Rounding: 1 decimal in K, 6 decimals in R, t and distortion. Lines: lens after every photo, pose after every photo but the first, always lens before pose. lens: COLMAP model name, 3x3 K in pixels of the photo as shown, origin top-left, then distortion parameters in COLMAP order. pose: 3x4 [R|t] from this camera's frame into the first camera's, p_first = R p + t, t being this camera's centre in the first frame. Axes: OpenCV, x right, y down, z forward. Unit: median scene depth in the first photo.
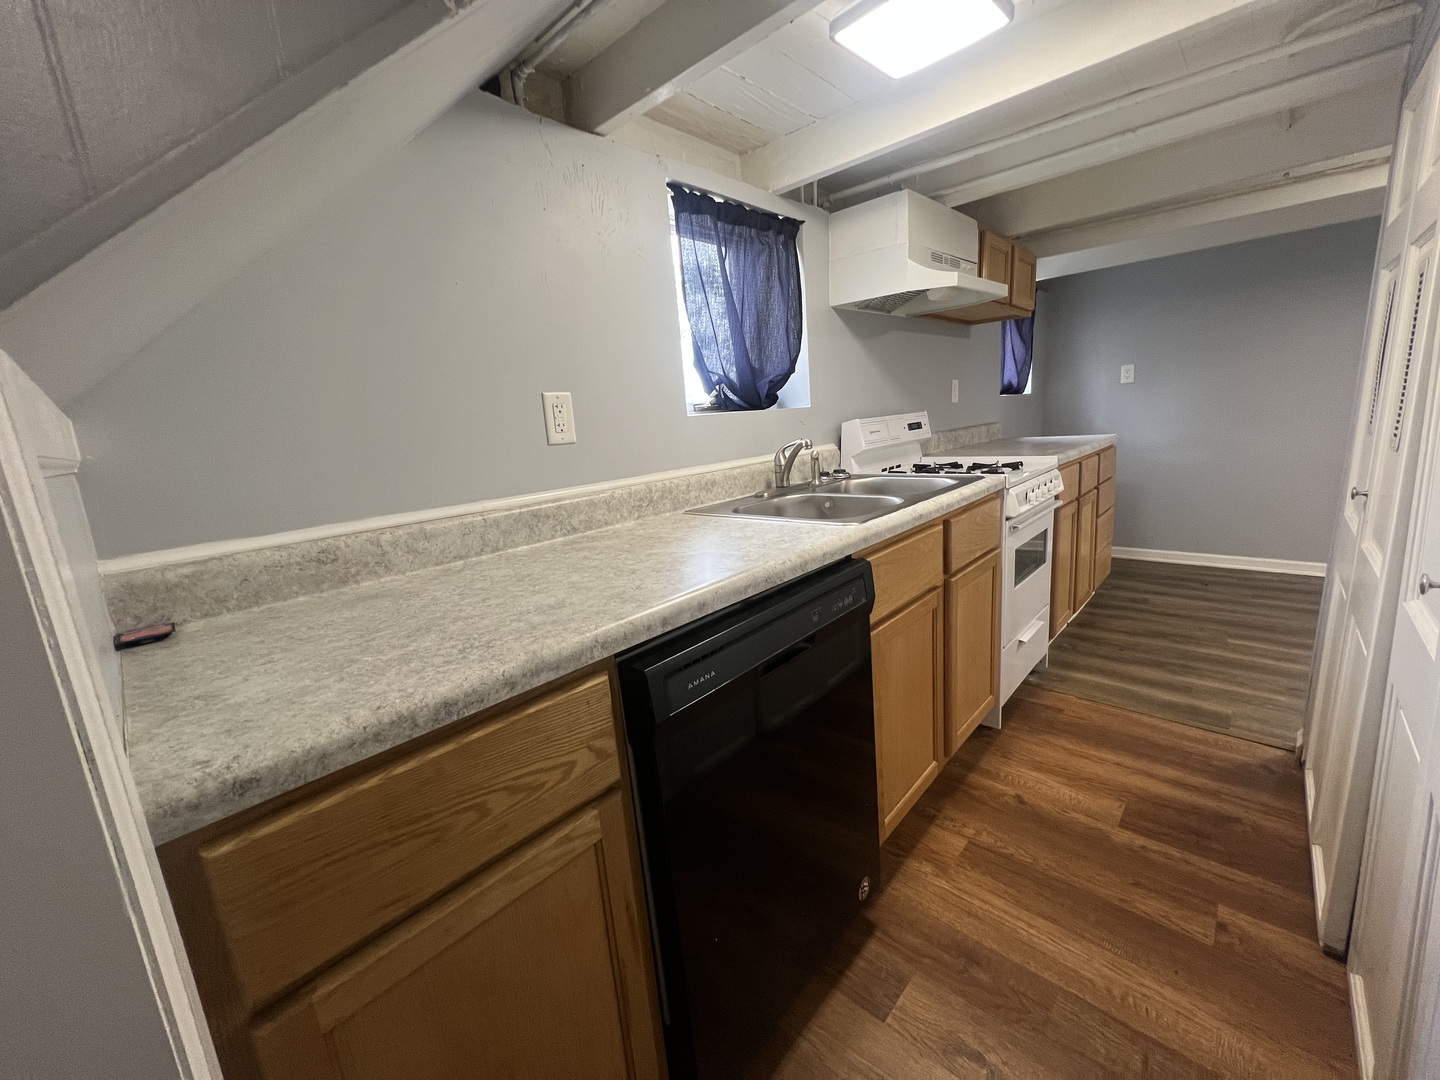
lens RADIAL K [[578.2, 0, 720.0], [0, 578.2, 540.0], [0, 0, 1]] dist [-0.000105, 0.000413]
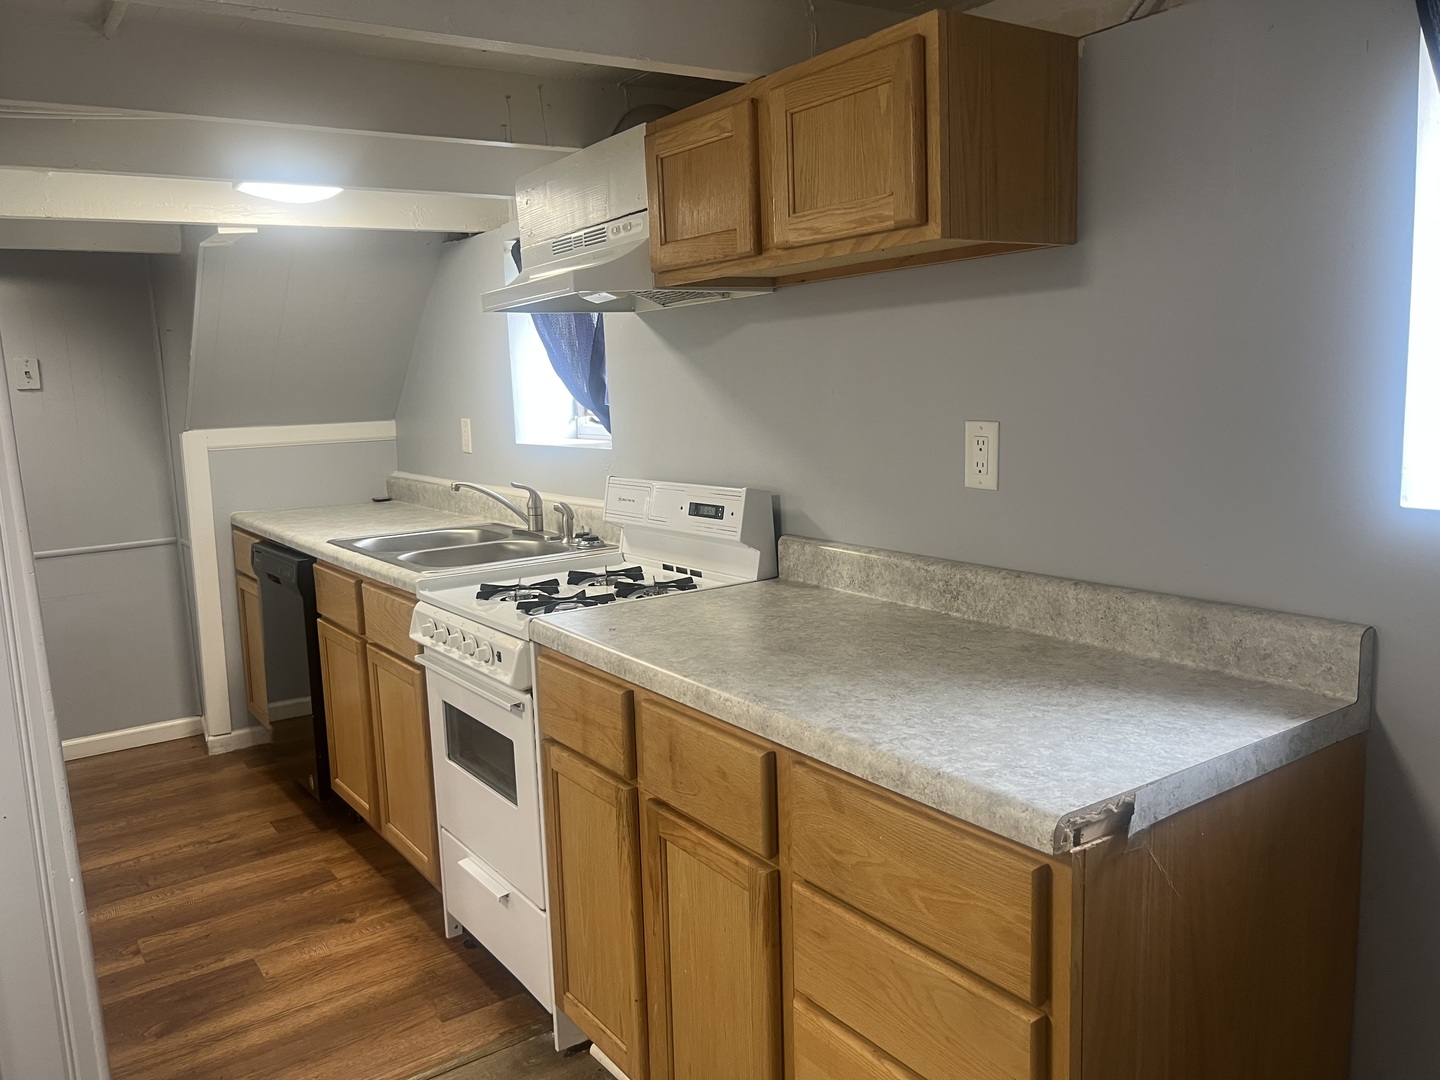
lens RADIAL K [[1082.4, 0, 720.0], [0, 1082.4, 540.0], [0, 0, 1]] dist [0.018354, -0.010580]
pose [[-0.199106, 0.224894, -0.953824, 1.968066], [-0.151846, 0.954476, 0.256745, -0.655022], [0.968142, 0.195954, -0.155893, 1.799882]]
